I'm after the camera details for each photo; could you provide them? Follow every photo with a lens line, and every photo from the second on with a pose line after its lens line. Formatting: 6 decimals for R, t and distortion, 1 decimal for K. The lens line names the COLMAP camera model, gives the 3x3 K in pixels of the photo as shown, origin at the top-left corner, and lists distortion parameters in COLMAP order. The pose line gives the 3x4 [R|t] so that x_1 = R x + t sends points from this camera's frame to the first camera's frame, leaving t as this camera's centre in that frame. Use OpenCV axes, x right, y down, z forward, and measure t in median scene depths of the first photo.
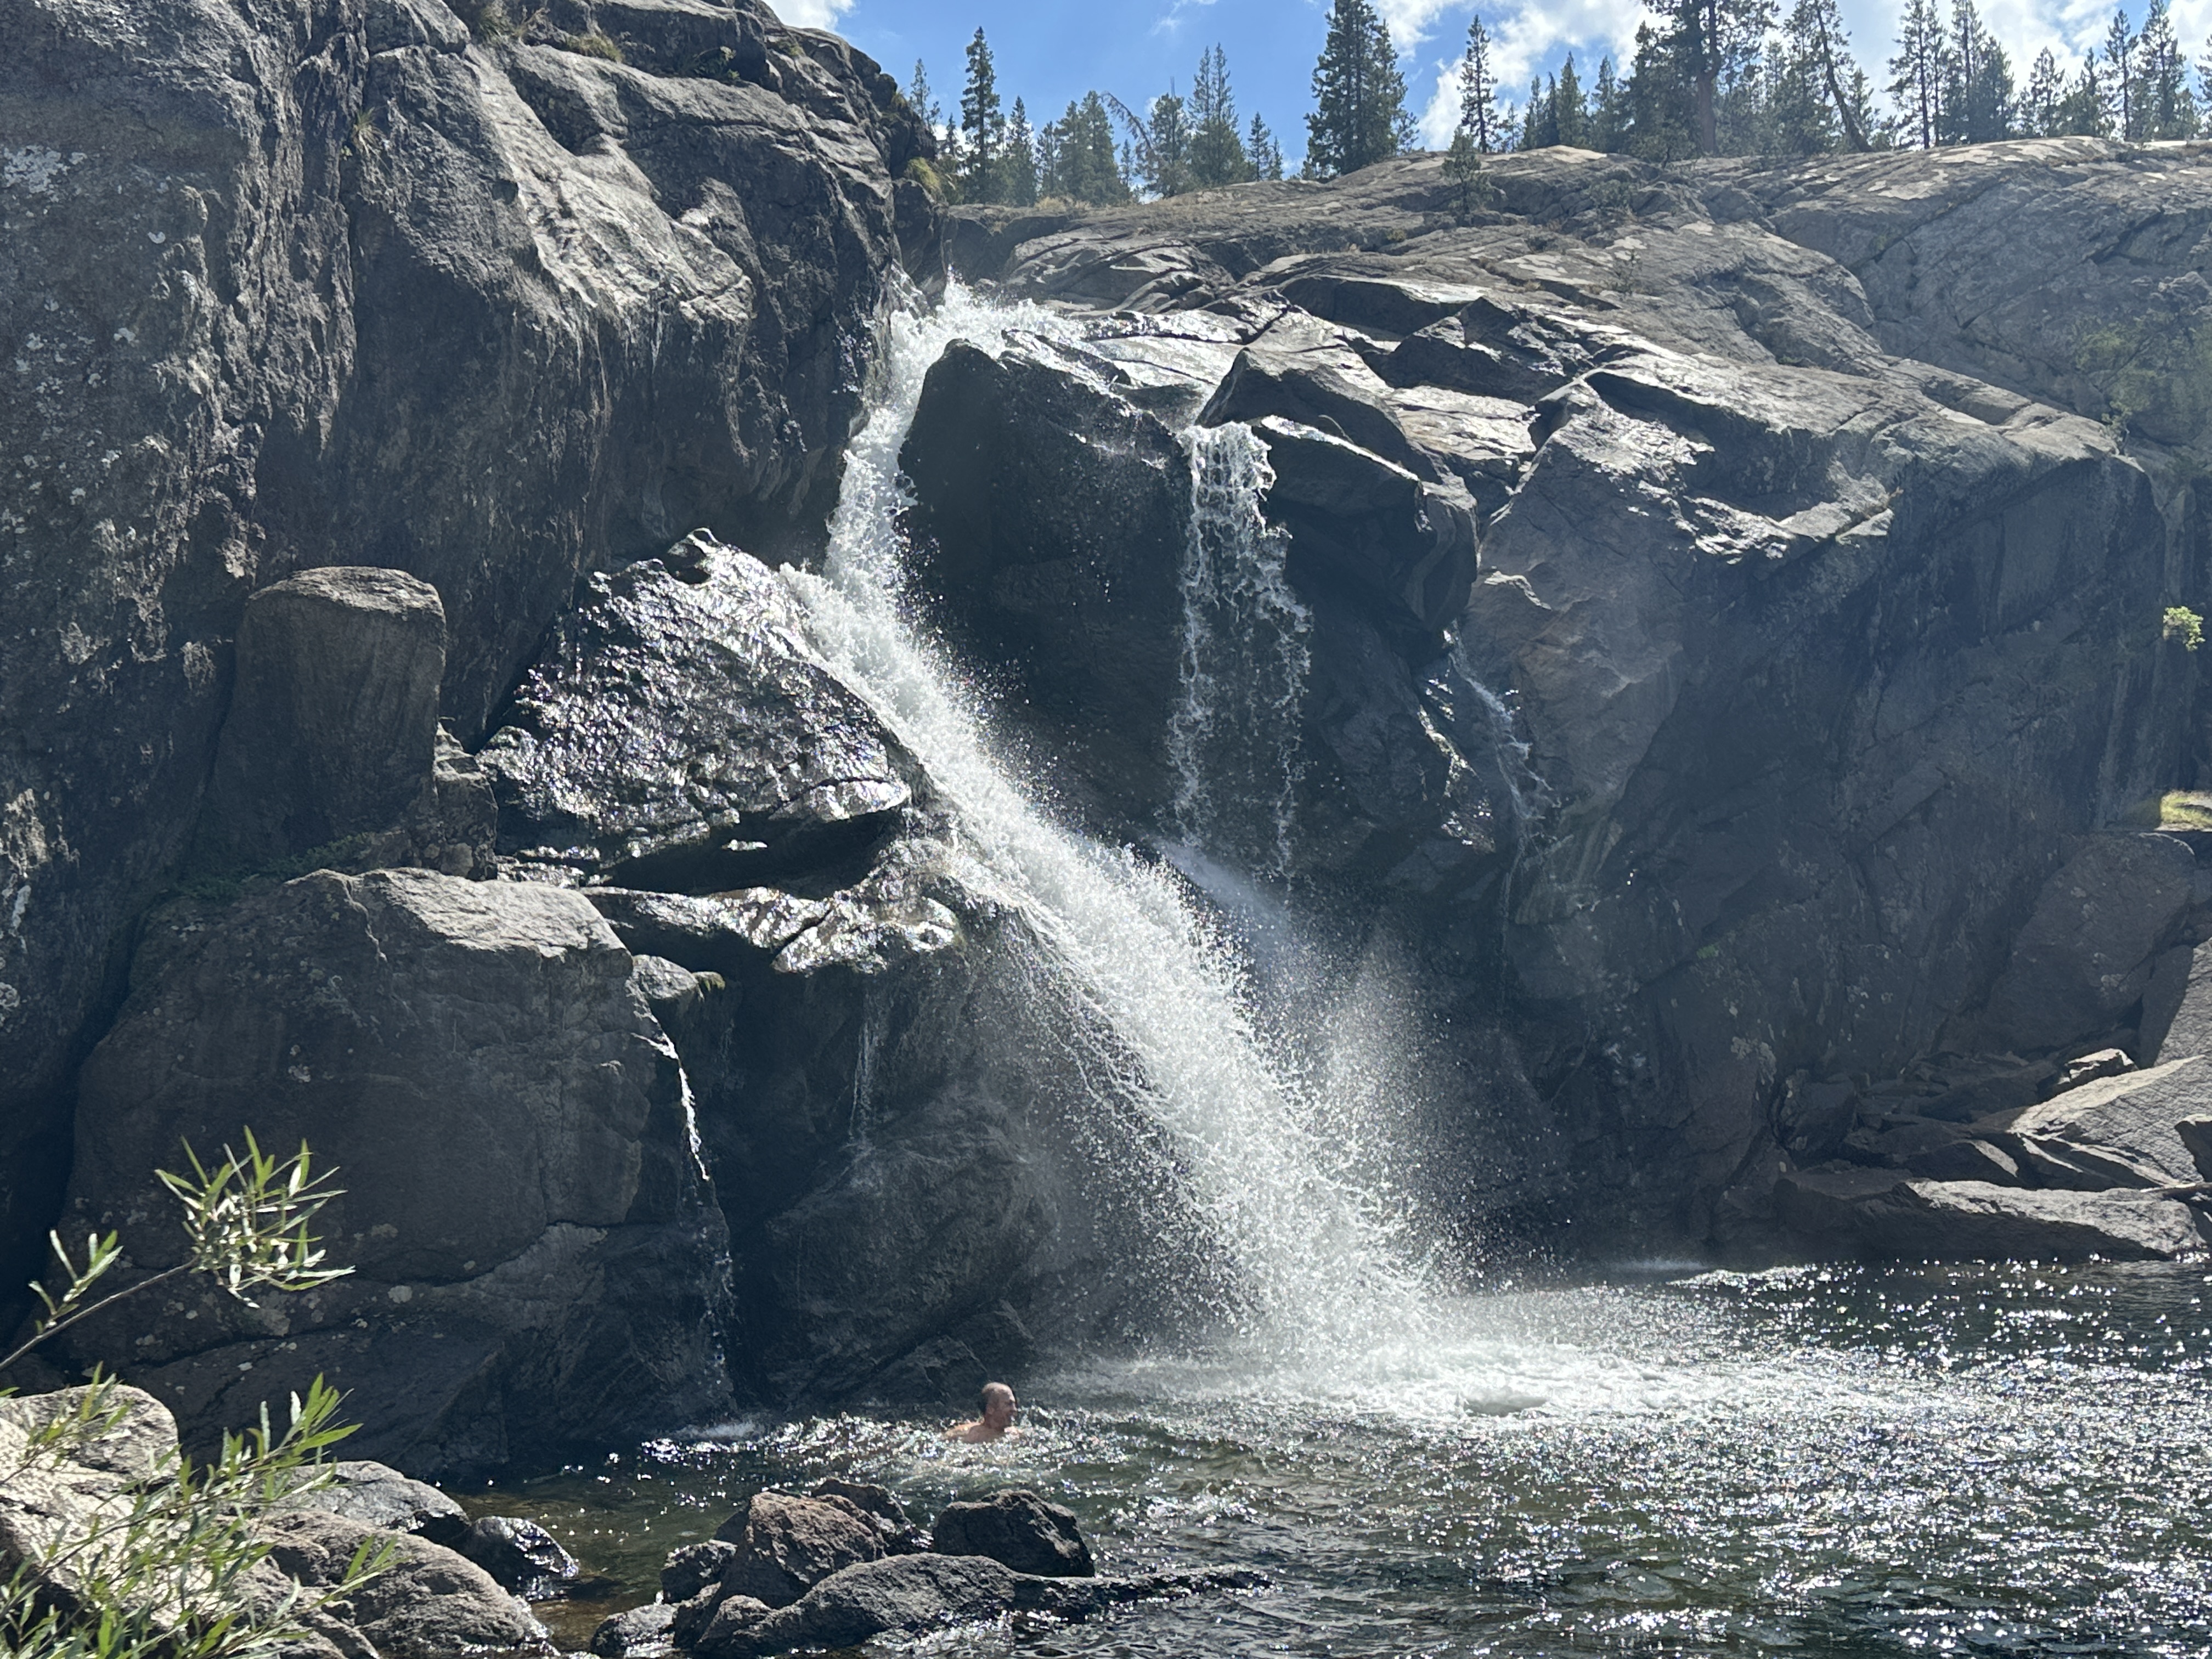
lens RADIAL K [[2445.1, 0, 1112.6], [0, 2445.1, 860.4], [0, 0, 1]] dist [0.215494, -0.425134]
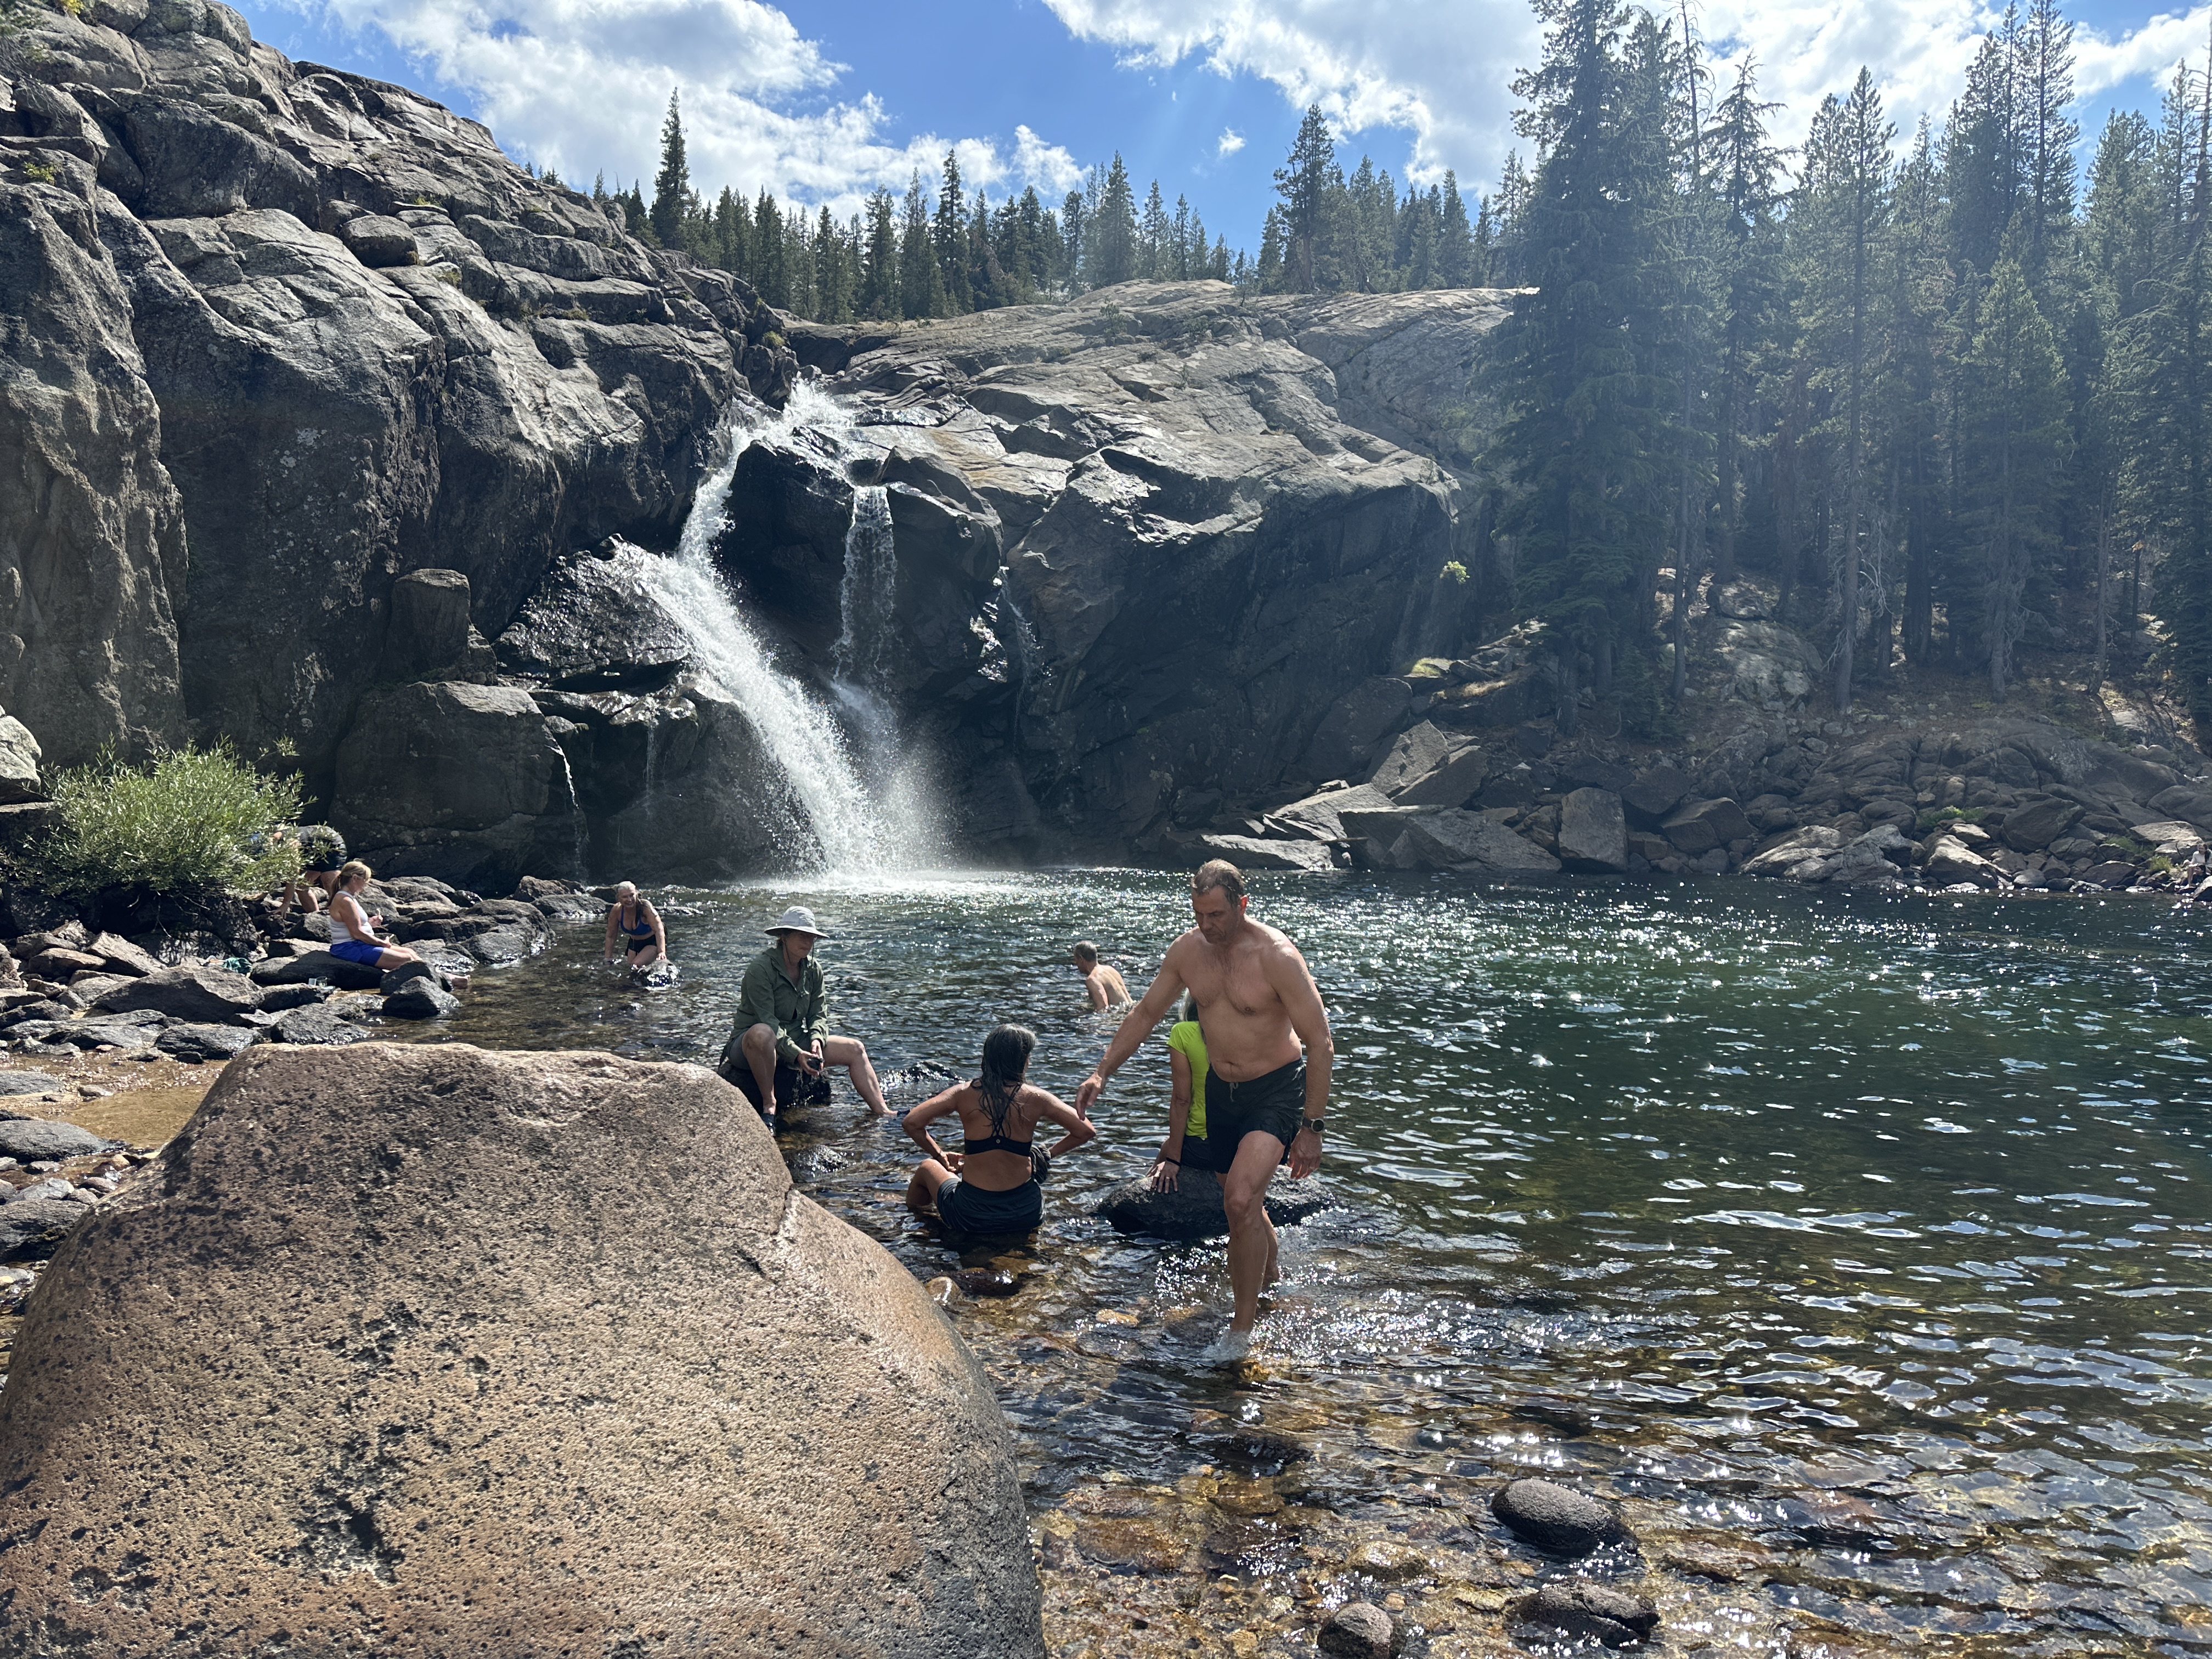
lens RADIAL K [[1561.6, 0, 1101.2], [0, 1561.6, 841.7], [0, 0, 1]] dist [0.148530, -0.226906]
pose [[0.999535, 0.027854, 0.012443, 0.243270], [-0.029071, 0.993324, 0.111636, -0.022239], [-0.009250, -0.111946, 0.993671, -0.458133]]
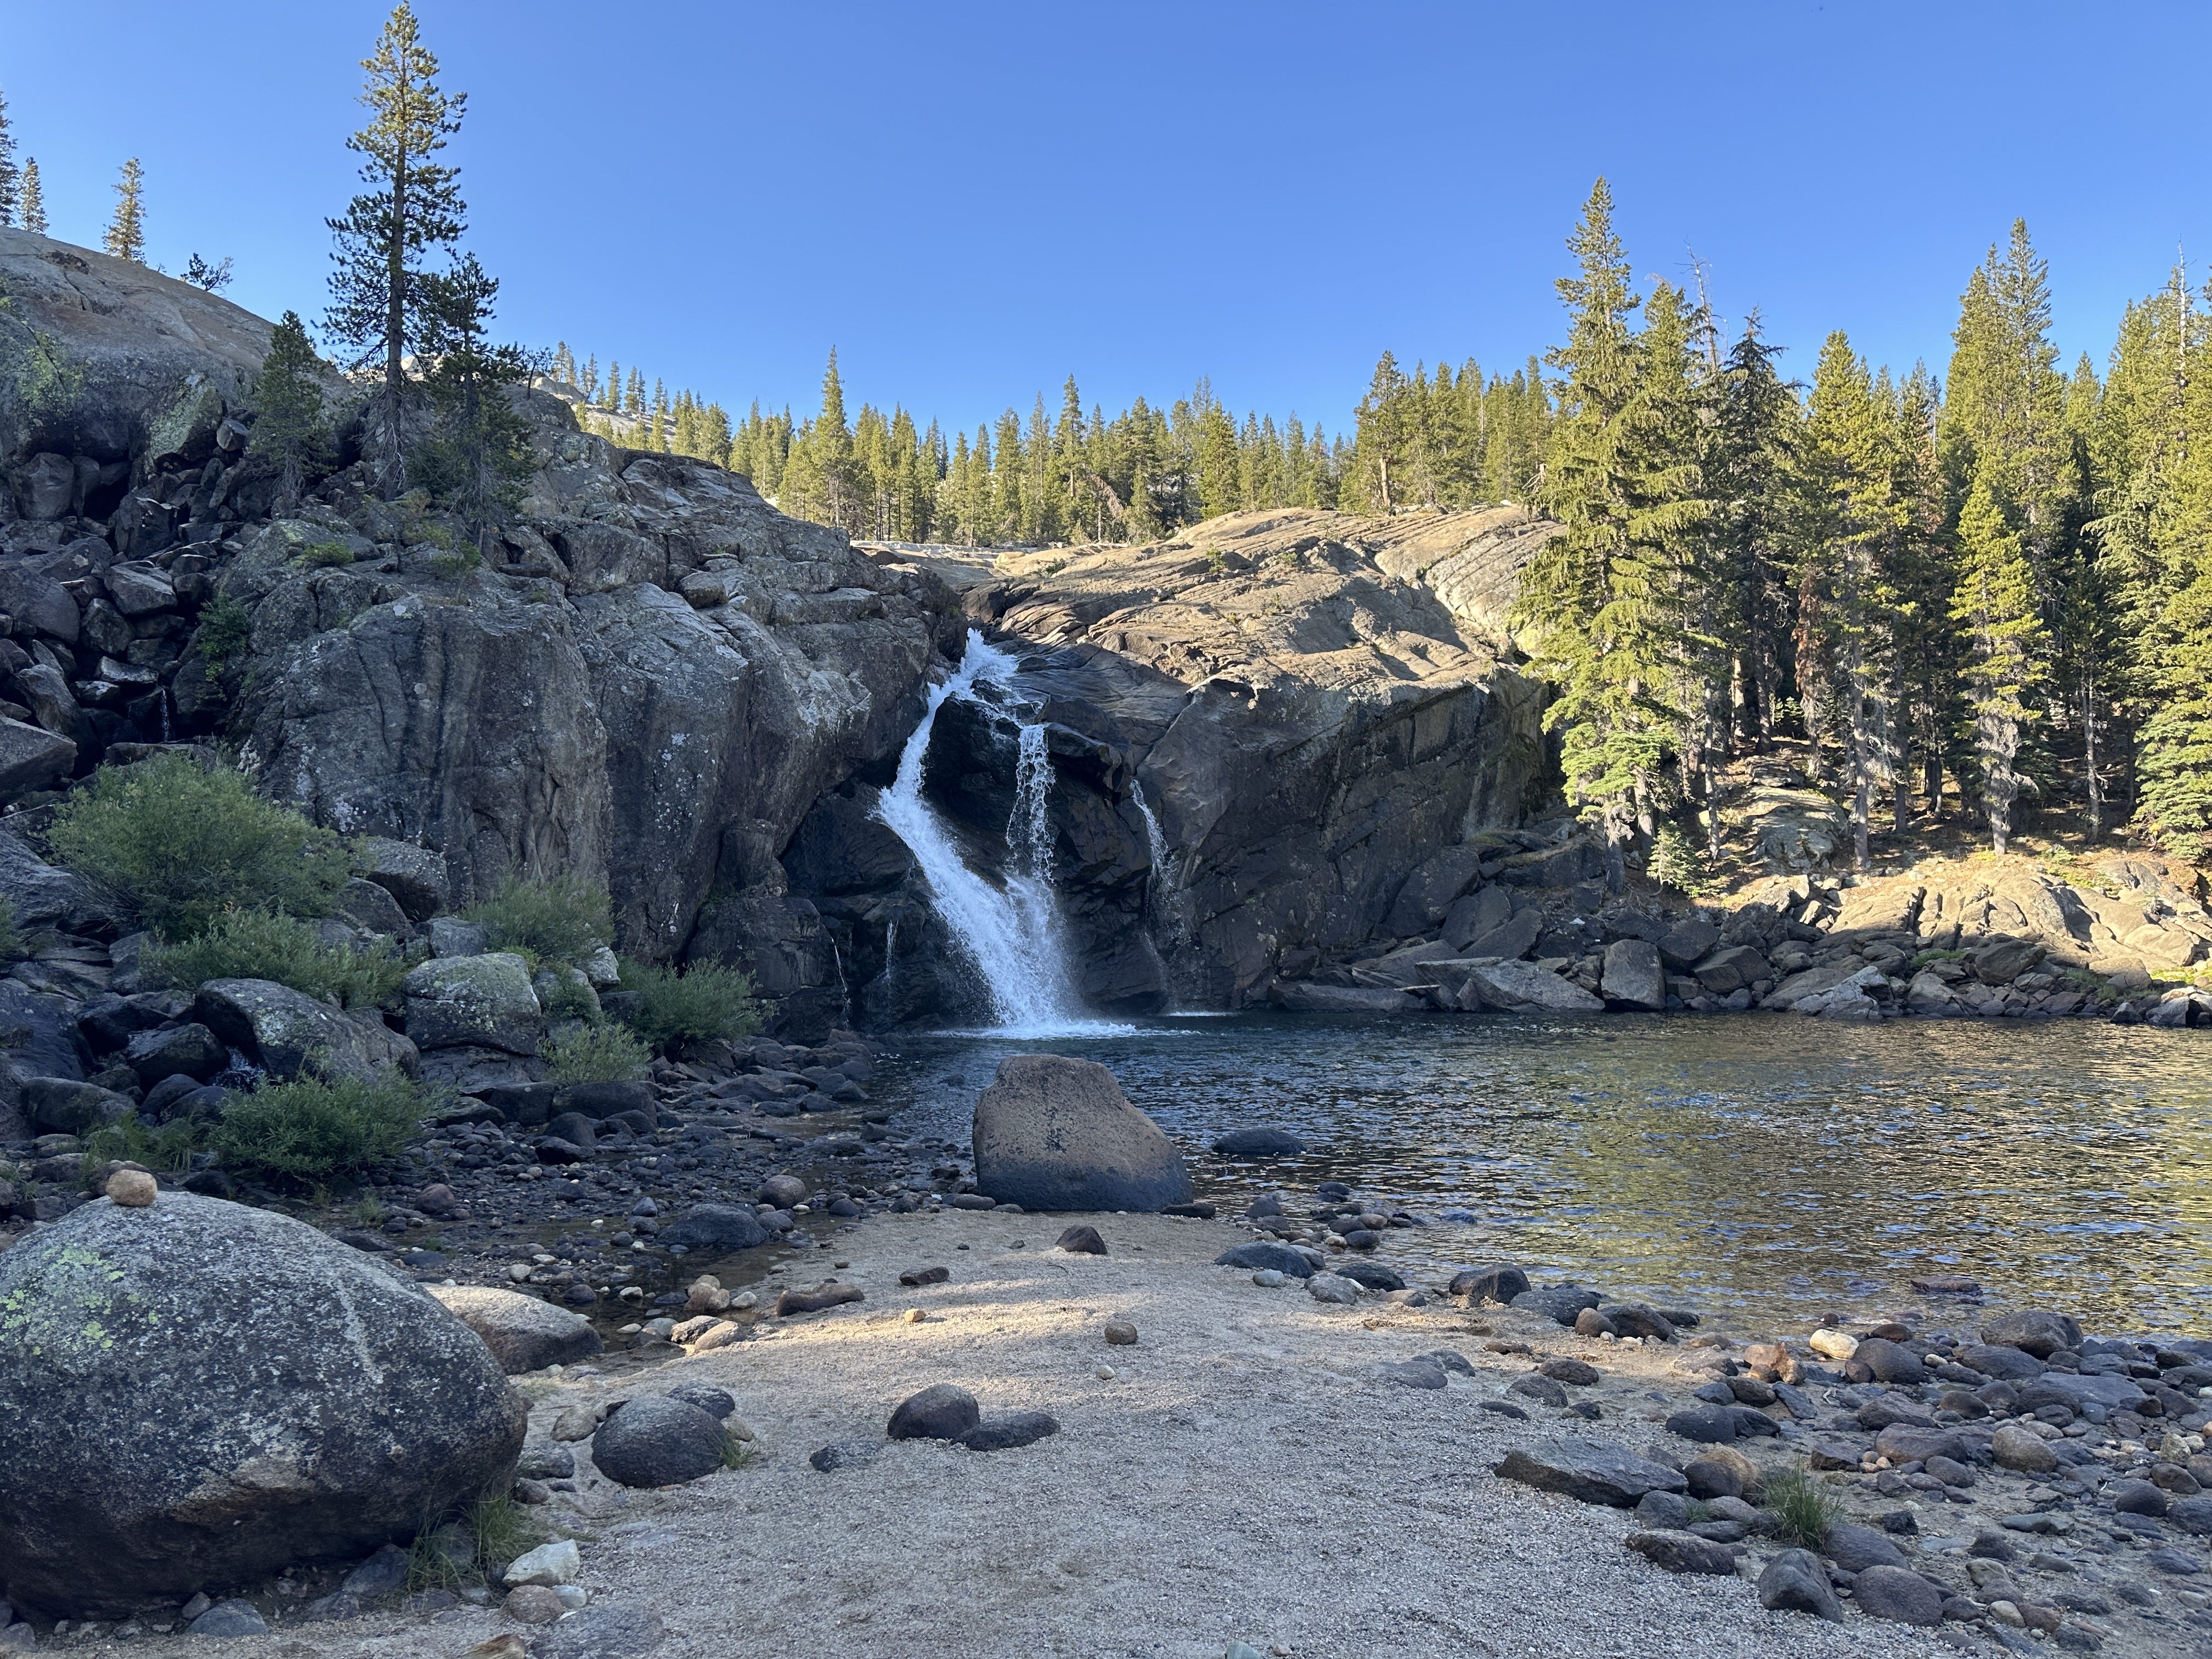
lens RADIAL K [[1561.6, 0, 1101.2], [0, 1561.6, 841.7], [0, 0, 1]] dist [0.148530, -0.226906]
pose [[0.997774, -0.004645, -0.066519, 0.246697], [0.005846, 0.999823, 0.017876, -0.072412], [0.066424, -0.018225, 0.997625, -0.859902]]
